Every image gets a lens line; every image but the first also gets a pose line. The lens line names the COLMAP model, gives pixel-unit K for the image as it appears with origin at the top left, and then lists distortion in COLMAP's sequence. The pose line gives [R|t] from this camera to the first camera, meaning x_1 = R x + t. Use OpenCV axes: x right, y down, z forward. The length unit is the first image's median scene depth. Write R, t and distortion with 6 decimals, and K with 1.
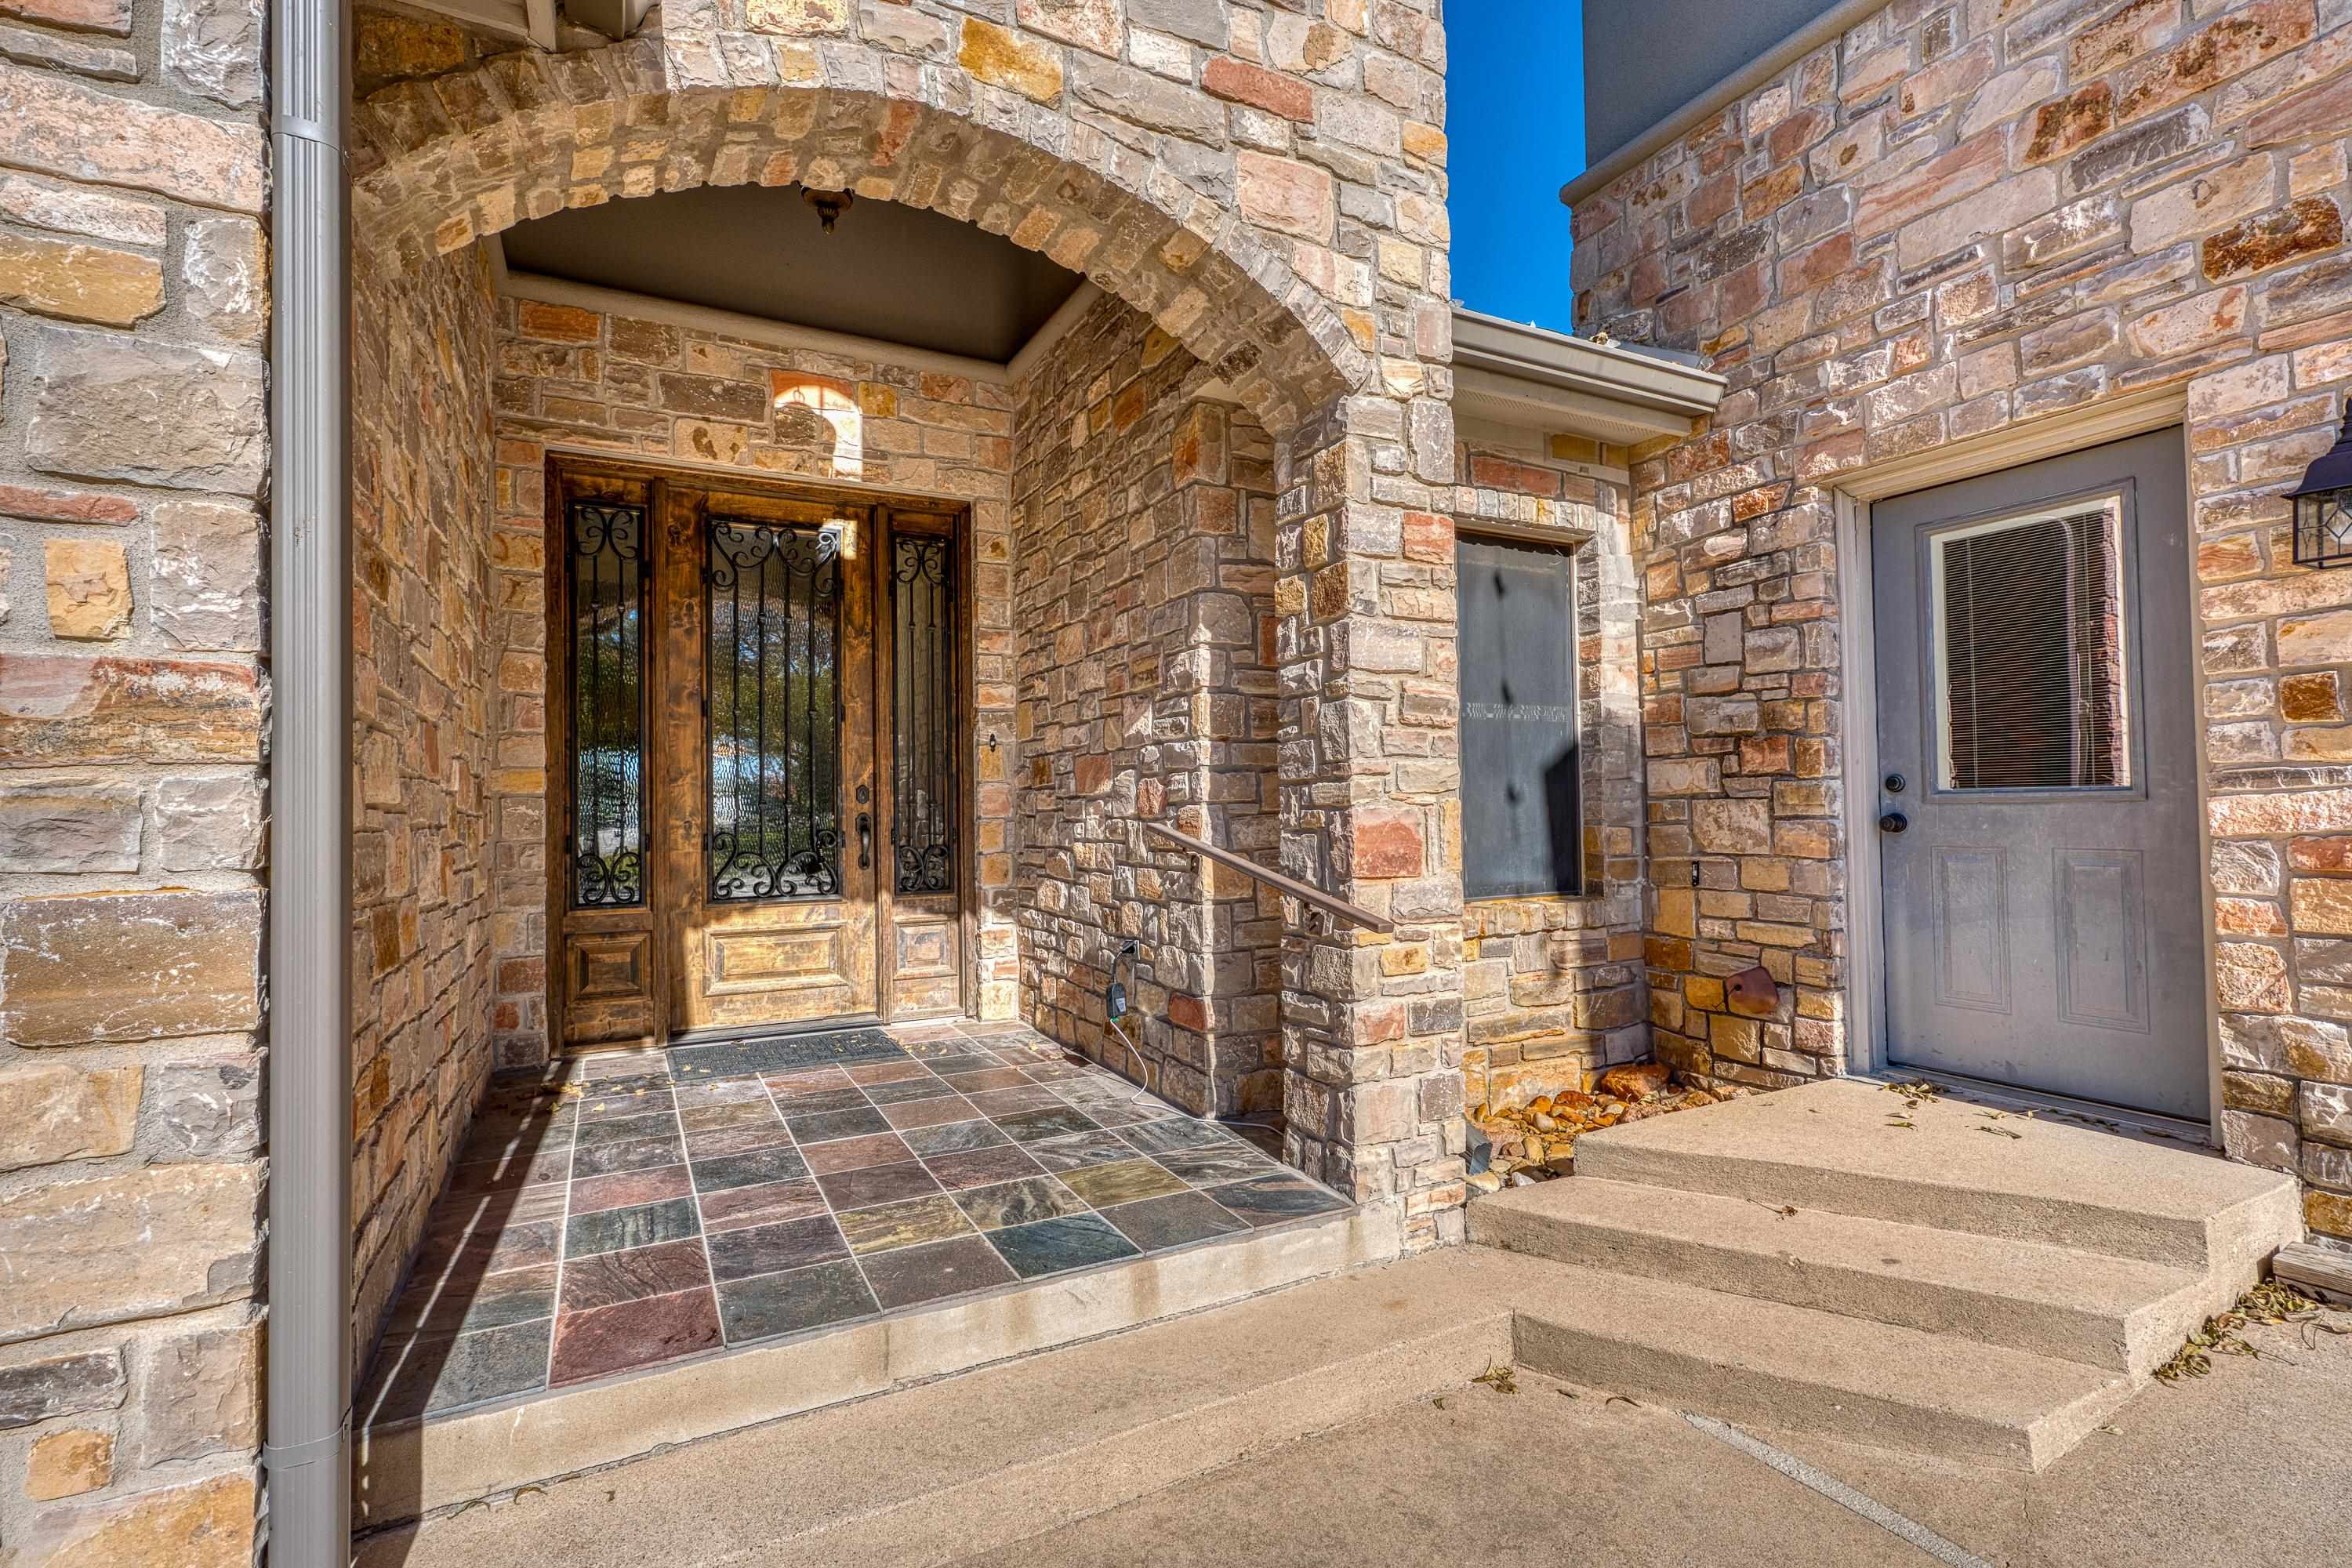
lens RADIAL K [[1104.3, 0, 1176.4], [0, 1104.3, 784.9], [0, 0, 1]] dist [-0.002049, 0.002169]
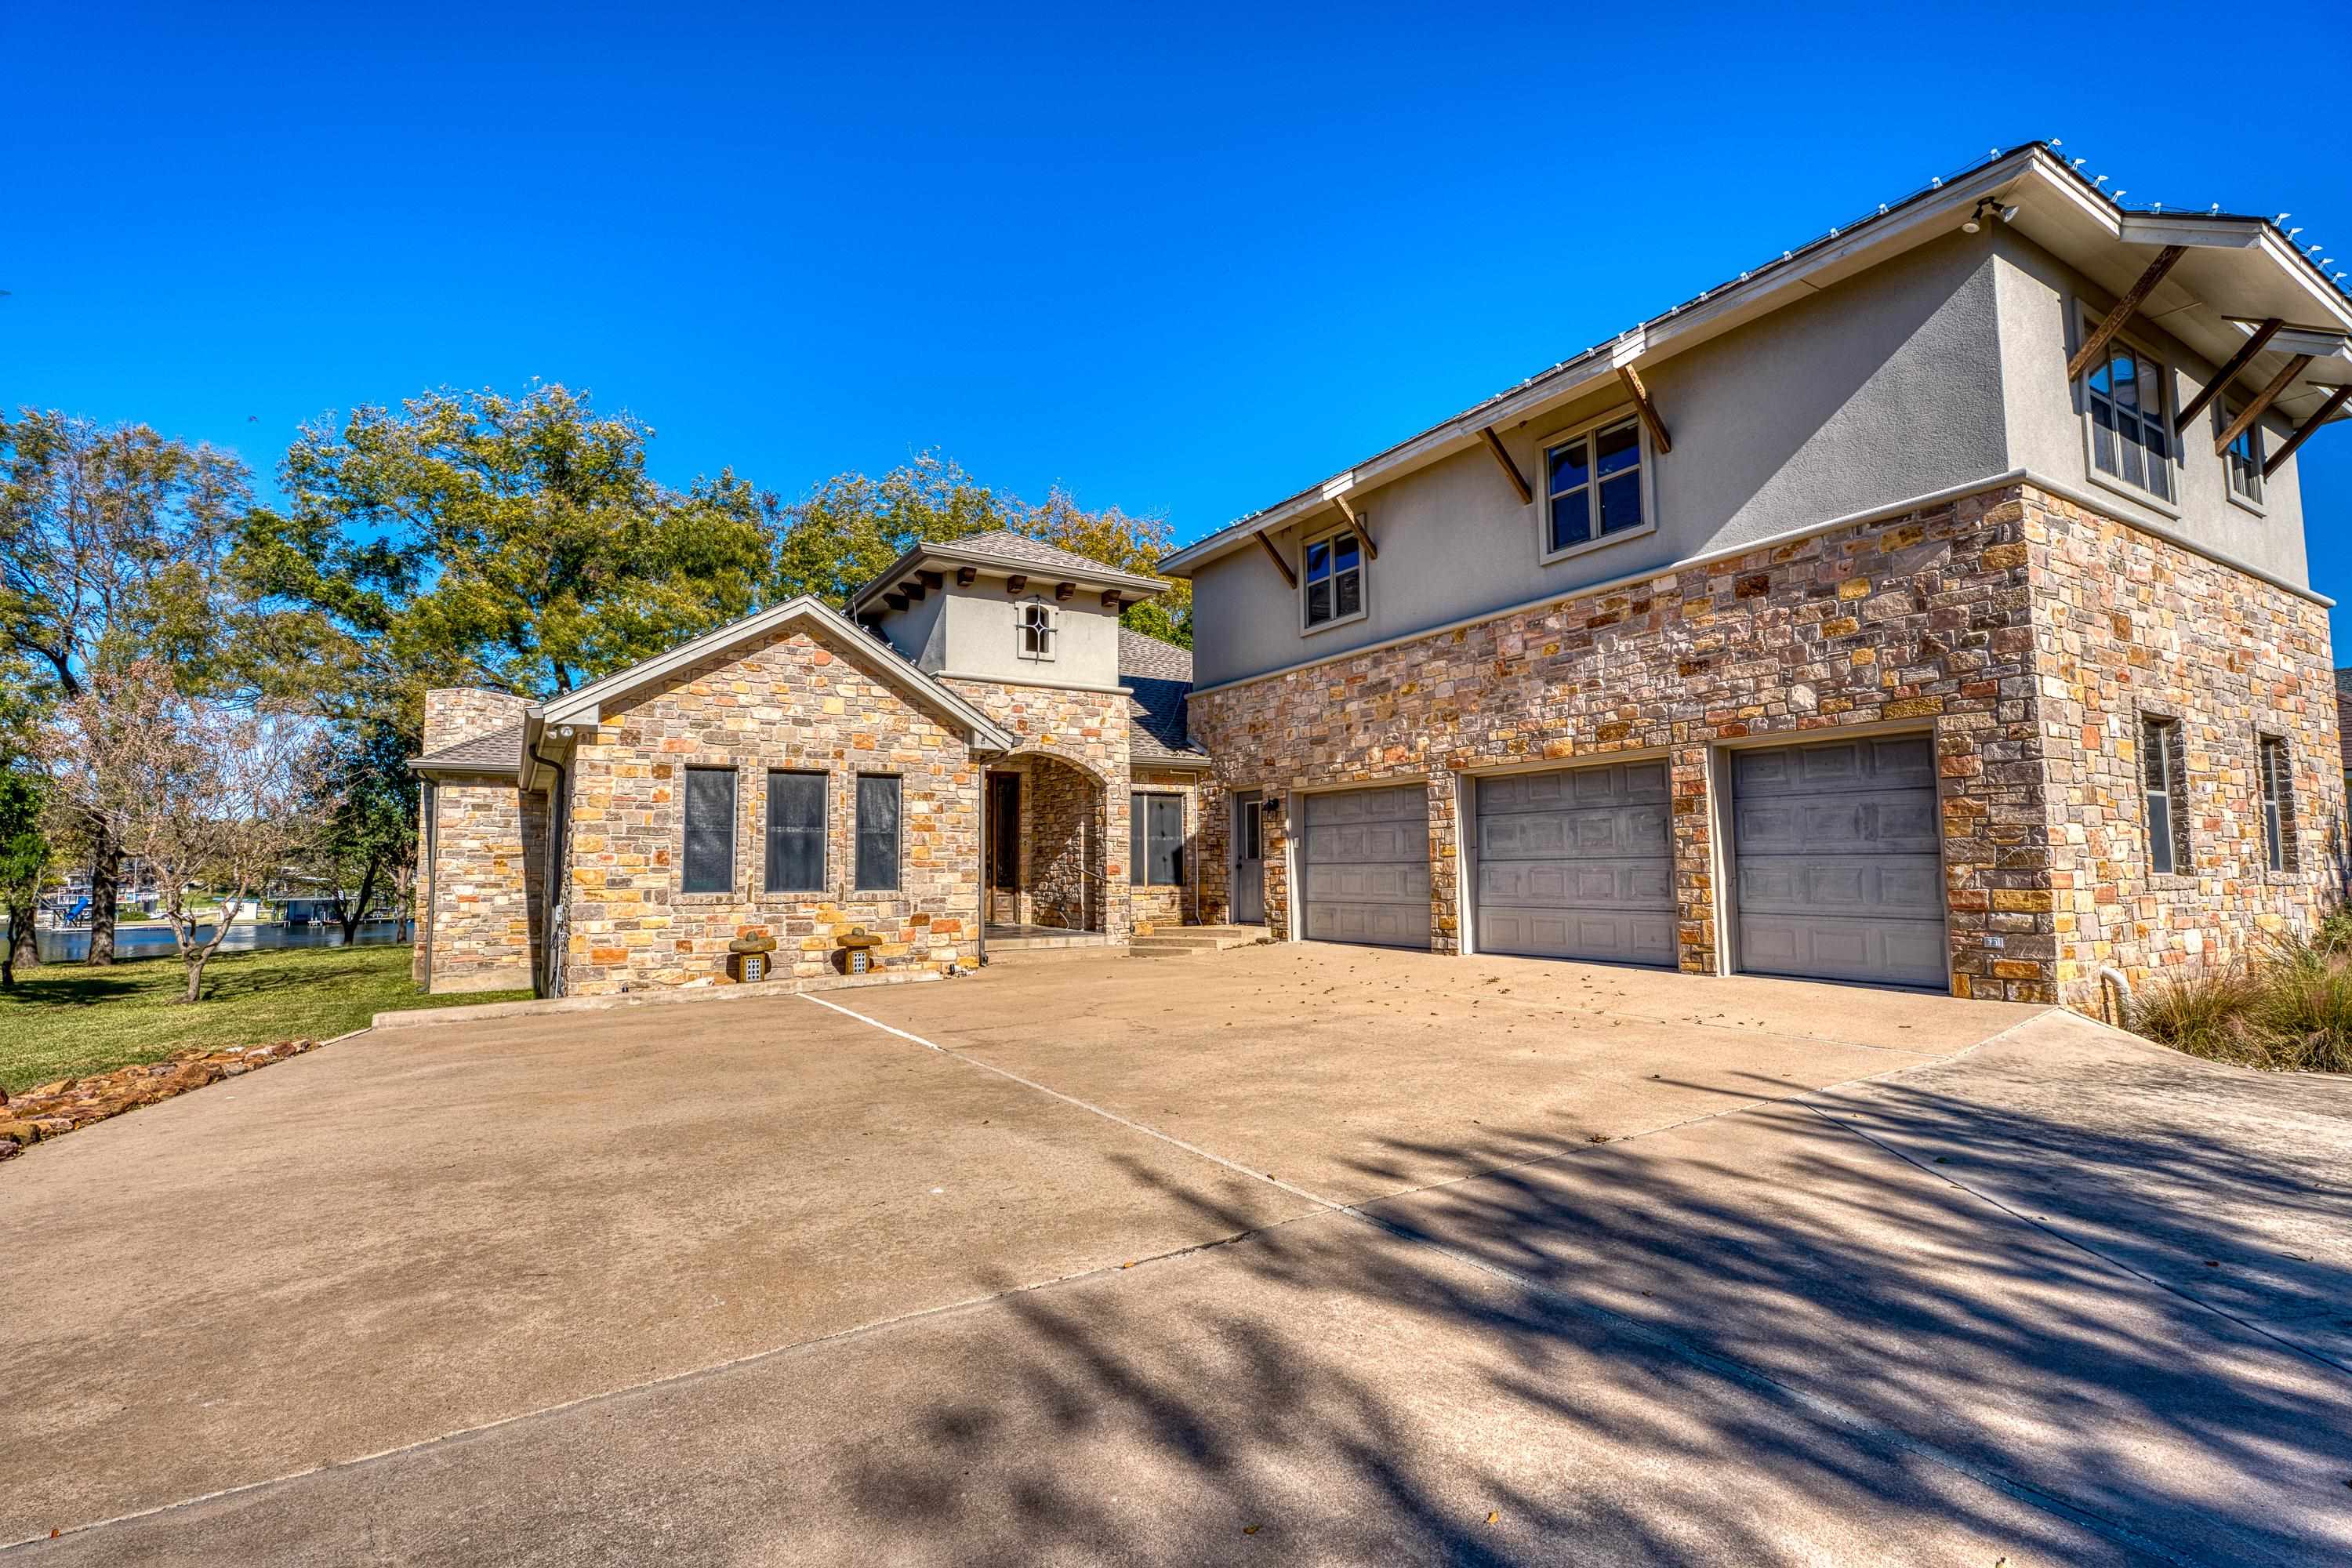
lens RADIAL K [[1104.3, 0, 1178.0], [0, 1104.3, 777.1], [0, 0, 1]] dist [-0.002049, 0.002169]
pose [[0.997828, 0.013293, 0.064514, 0.109889], [-0.009198, 0.997948, -0.063367, -0.037891], [-0.065224, 0.062636, 0.995903, -3.220858]]
